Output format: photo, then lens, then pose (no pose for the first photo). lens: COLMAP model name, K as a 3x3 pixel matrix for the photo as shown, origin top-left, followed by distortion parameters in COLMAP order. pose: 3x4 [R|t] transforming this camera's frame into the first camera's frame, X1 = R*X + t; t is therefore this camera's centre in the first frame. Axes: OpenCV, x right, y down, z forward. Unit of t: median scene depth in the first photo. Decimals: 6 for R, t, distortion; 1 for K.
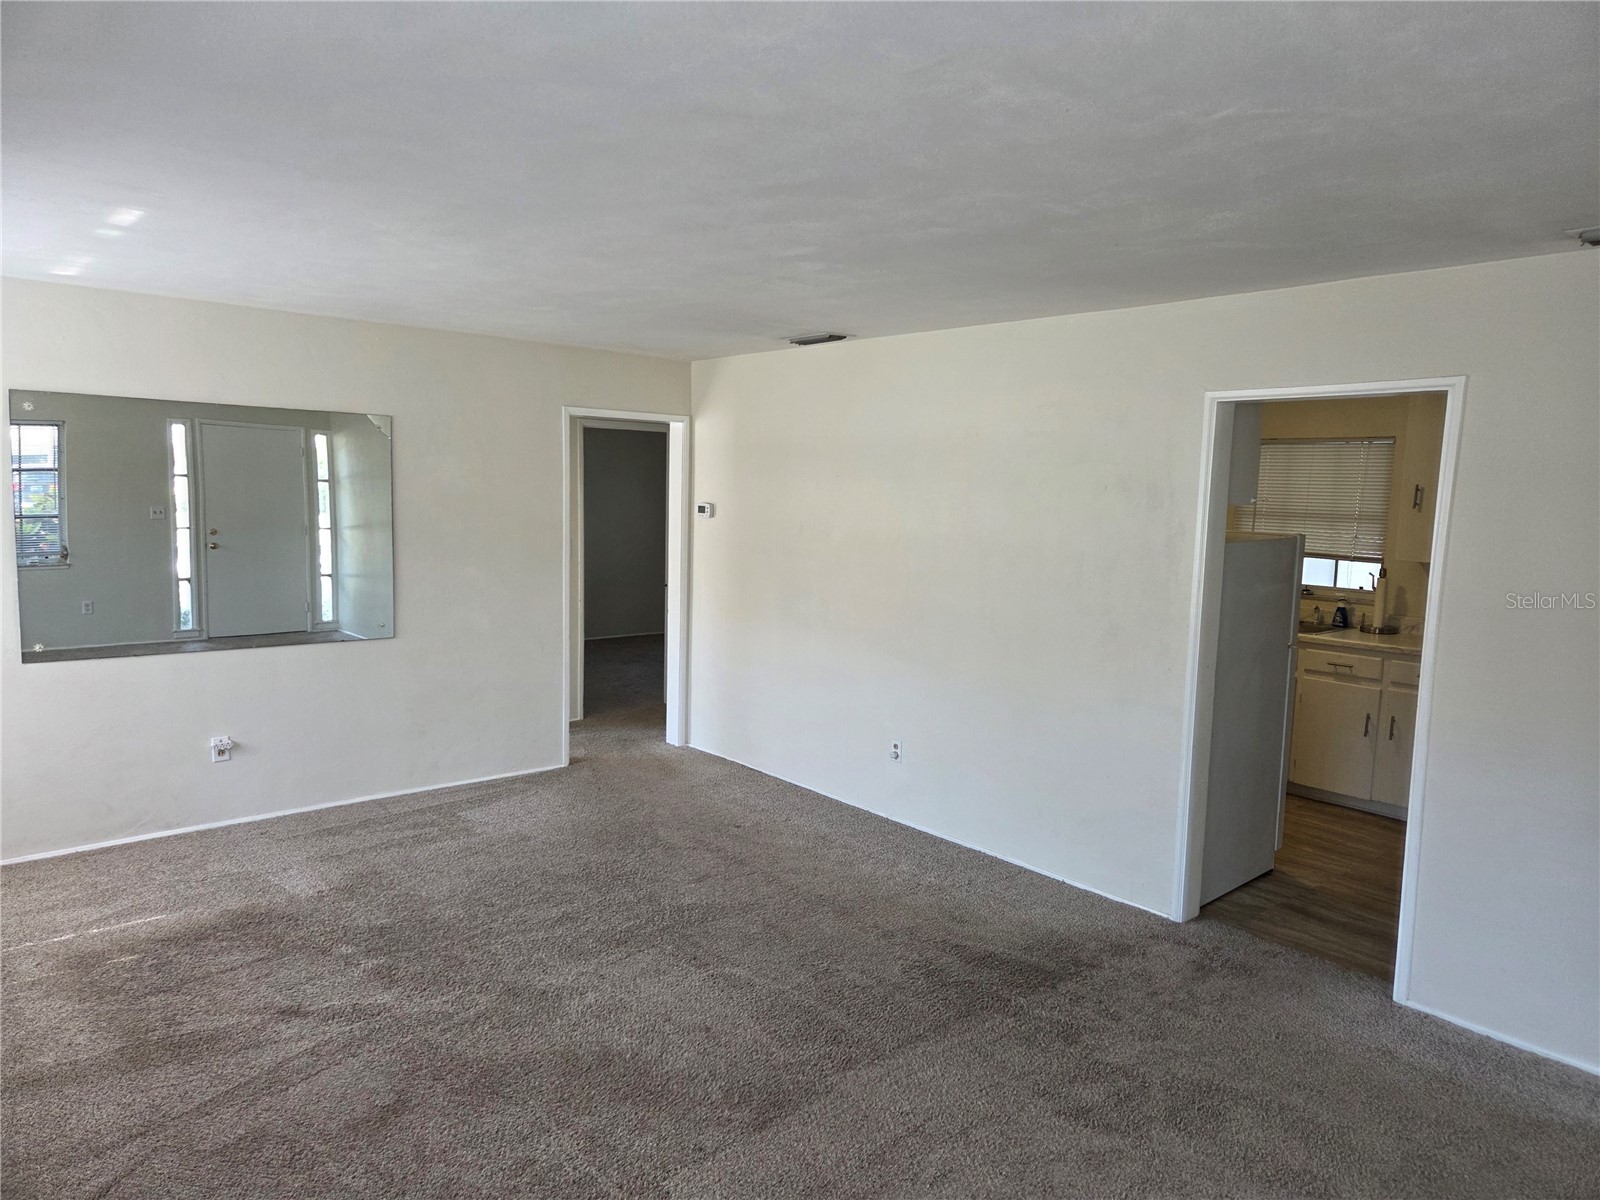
lens RADIAL K [[1066.1, 0, 792.3], [0, 1066.1, 597.7], [0, 0, 1]] dist [0.056956, -0.045647]
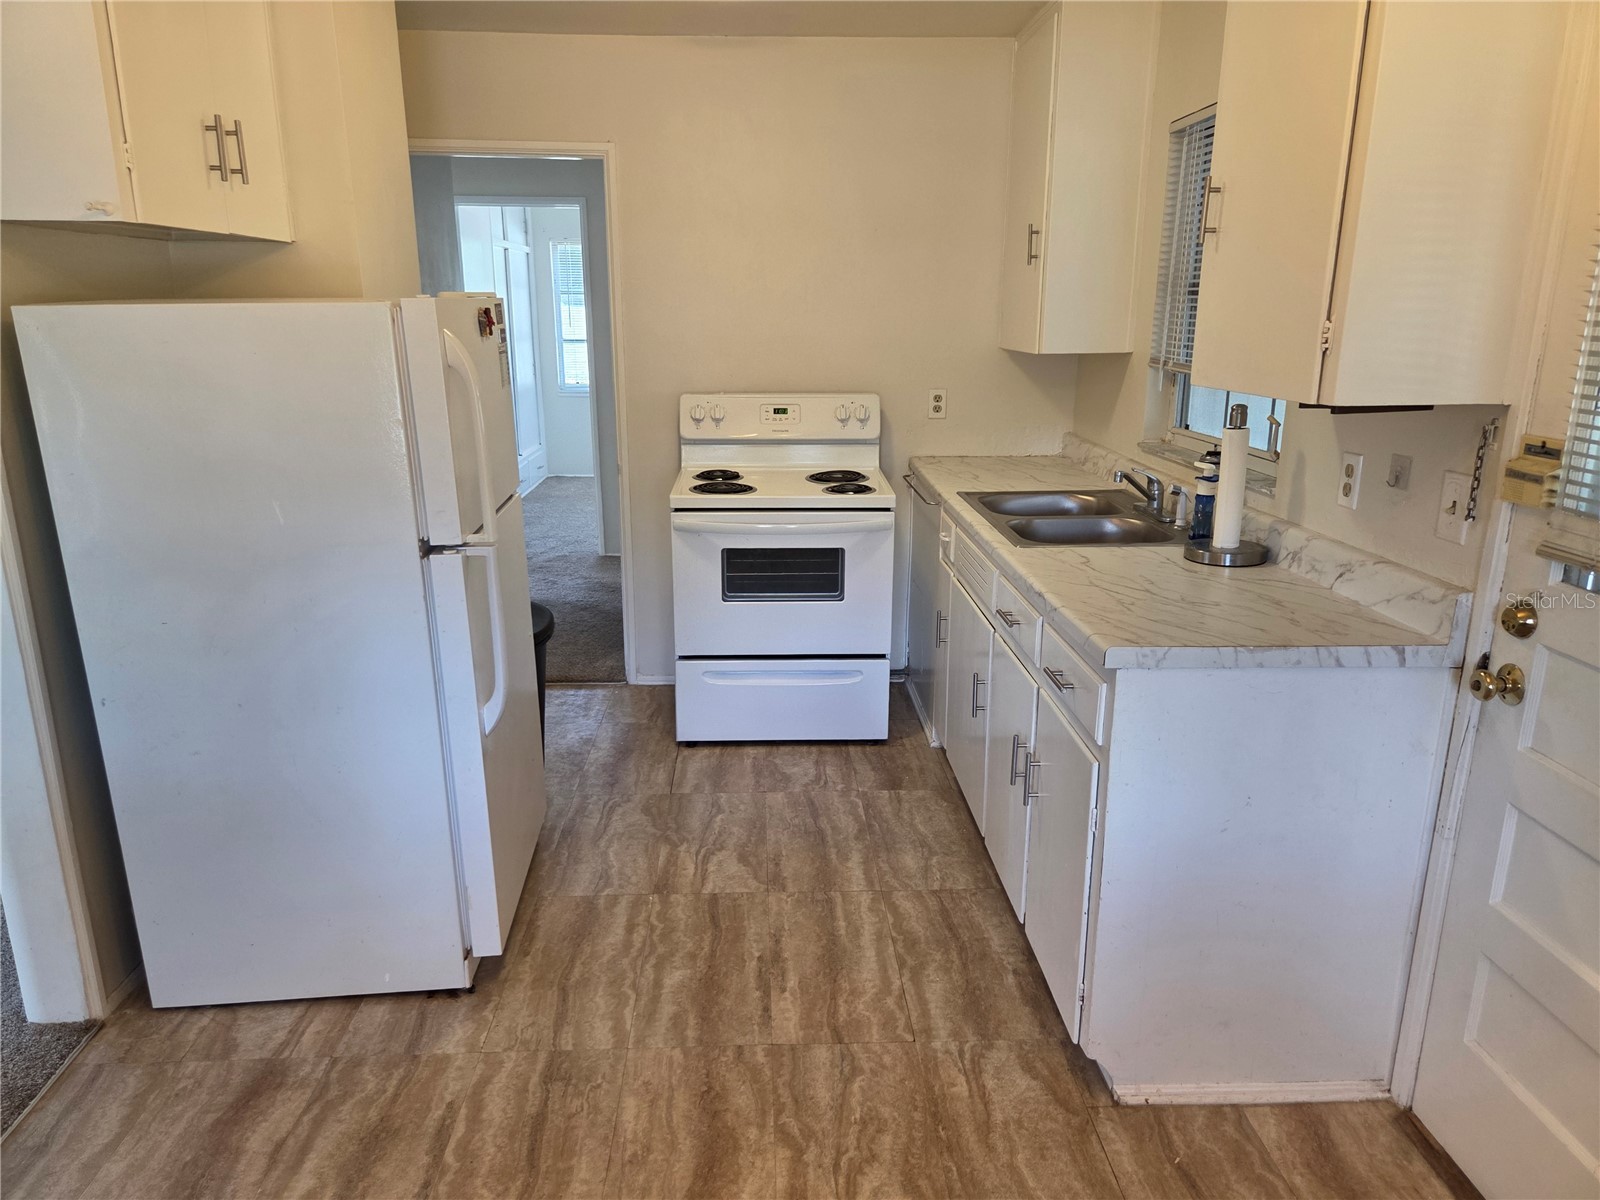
lens RADIAL K [[1066.1, 0, 784.3], [0, 1066.1, 592.8], [0, 0, 1]] dist [0.056956, -0.045647]
pose [[0.787869, 0.136745, -0.600469, 0.889088], [-0.047759, 0.985667, 0.161803, -0.019770], [0.613989, -0.098801, 0.783107, 0.760204]]
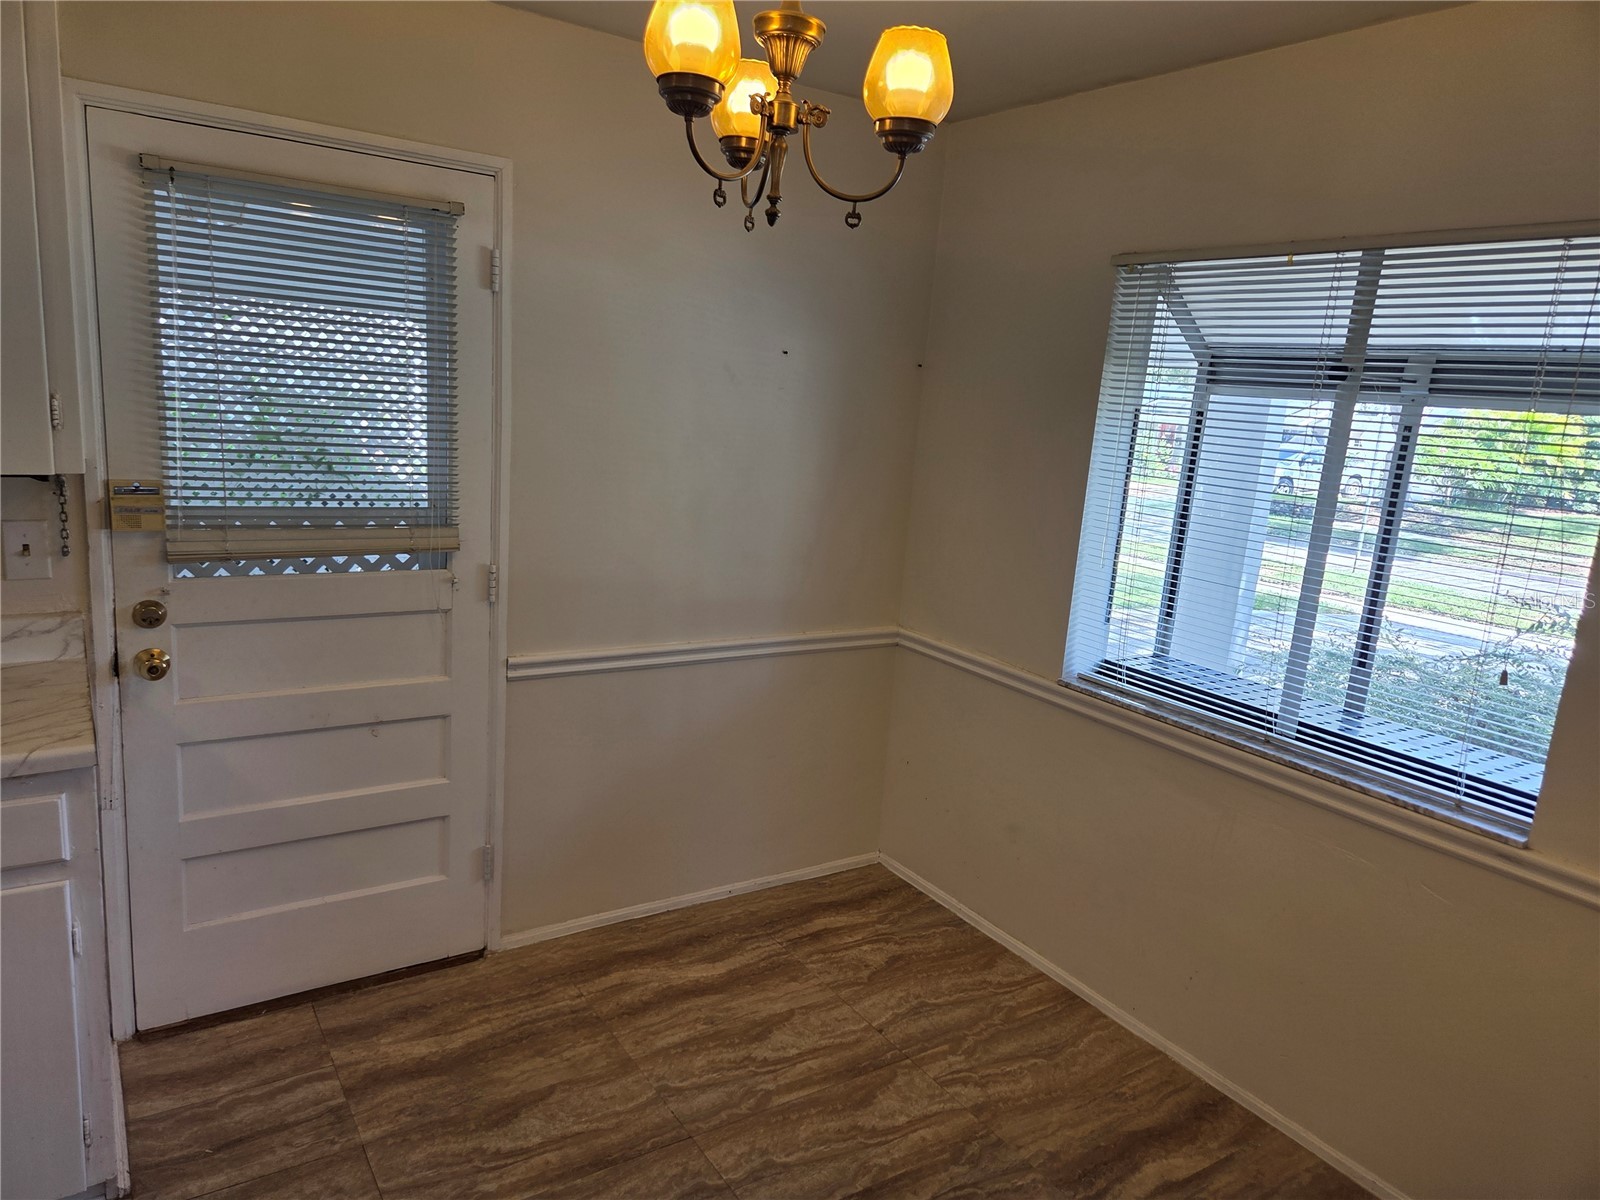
lens RADIAL K [[1066.1, 0, 806.3], [0, 1066.1, 603.4], [0, 0, 1]] dist [0.056956, -0.045647]
pose [[0.115934, -0.215538, 0.969589, 0.394649], [0.035771, 0.976444, 0.212785, -0.065046], [-0.992613, 0.010014, 0.120913, 0.849275]]
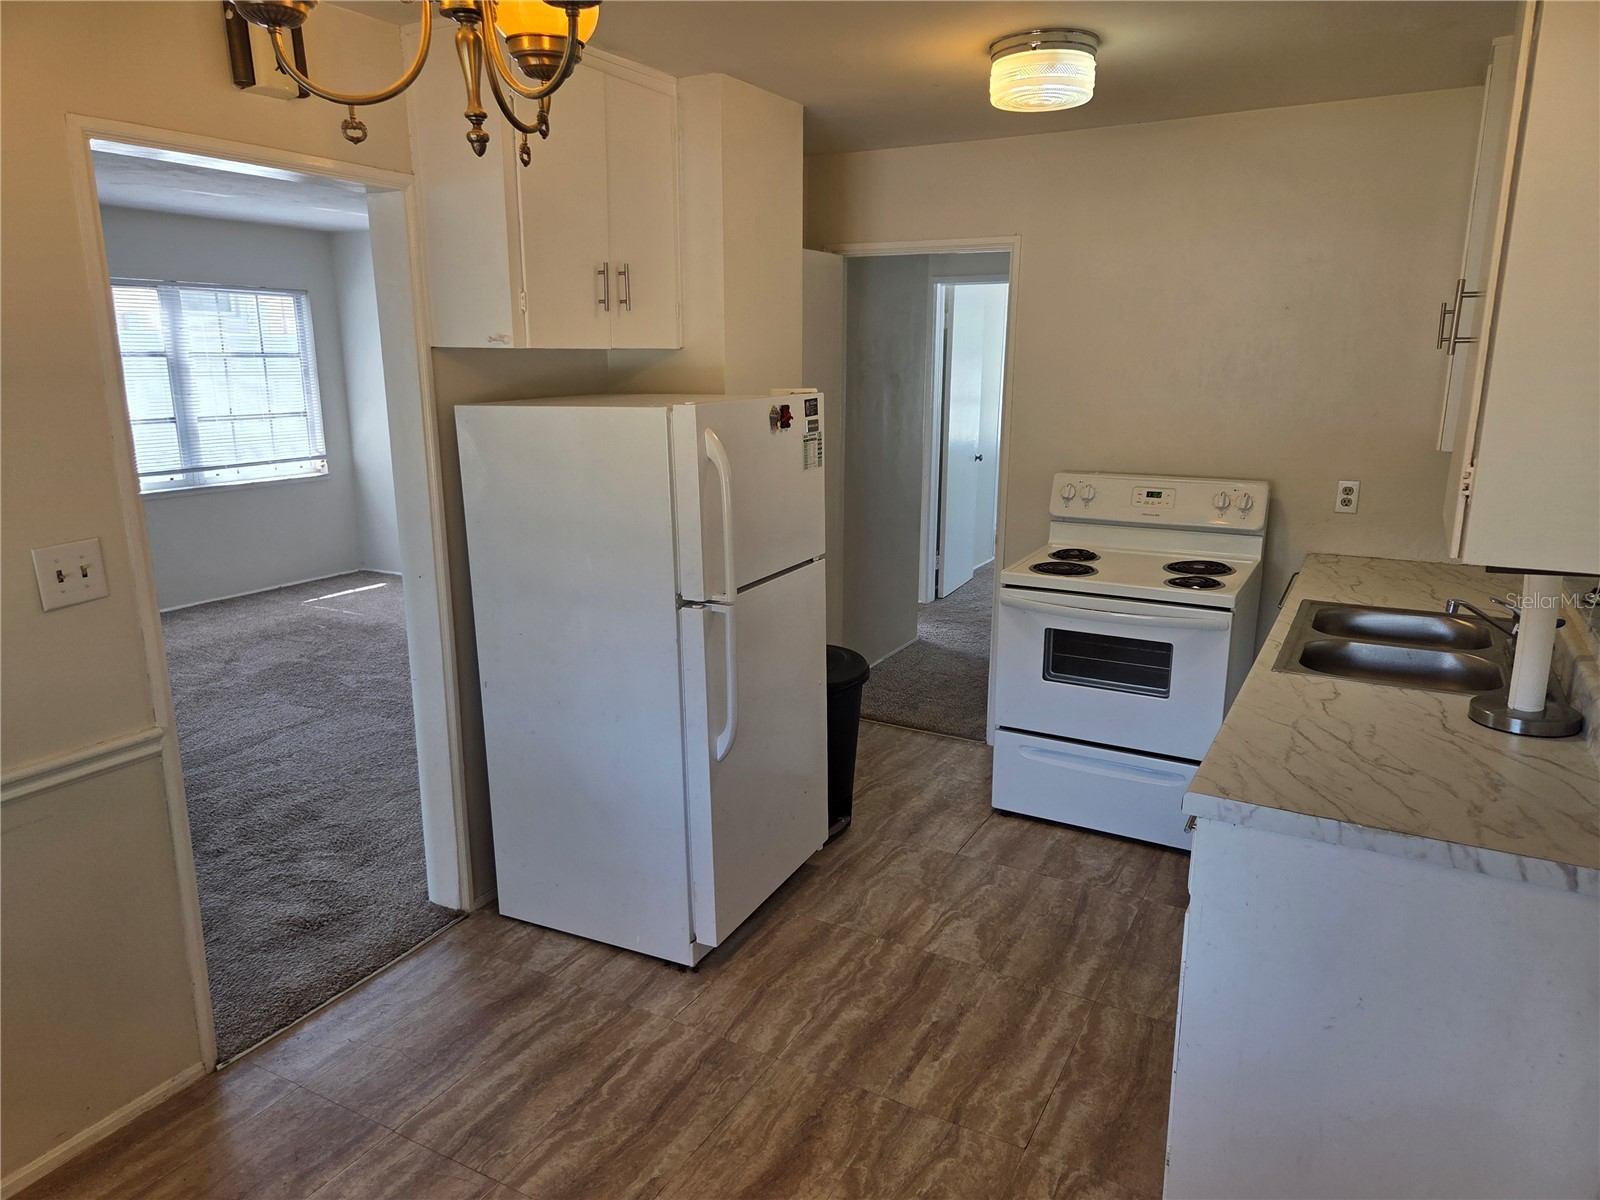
lens RADIAL K [[1066.1, 0, 800.7], [0, 1066.1, 603.6], [0, 0, 1]] dist [0.056956, -0.045647]
pose [[0.356545, 0.190437, -0.914664, 1.037016], [-0.089033, 0.981476, 0.169642, -0.059275], [0.930026, 0.020950, 0.366895, 0.883652]]
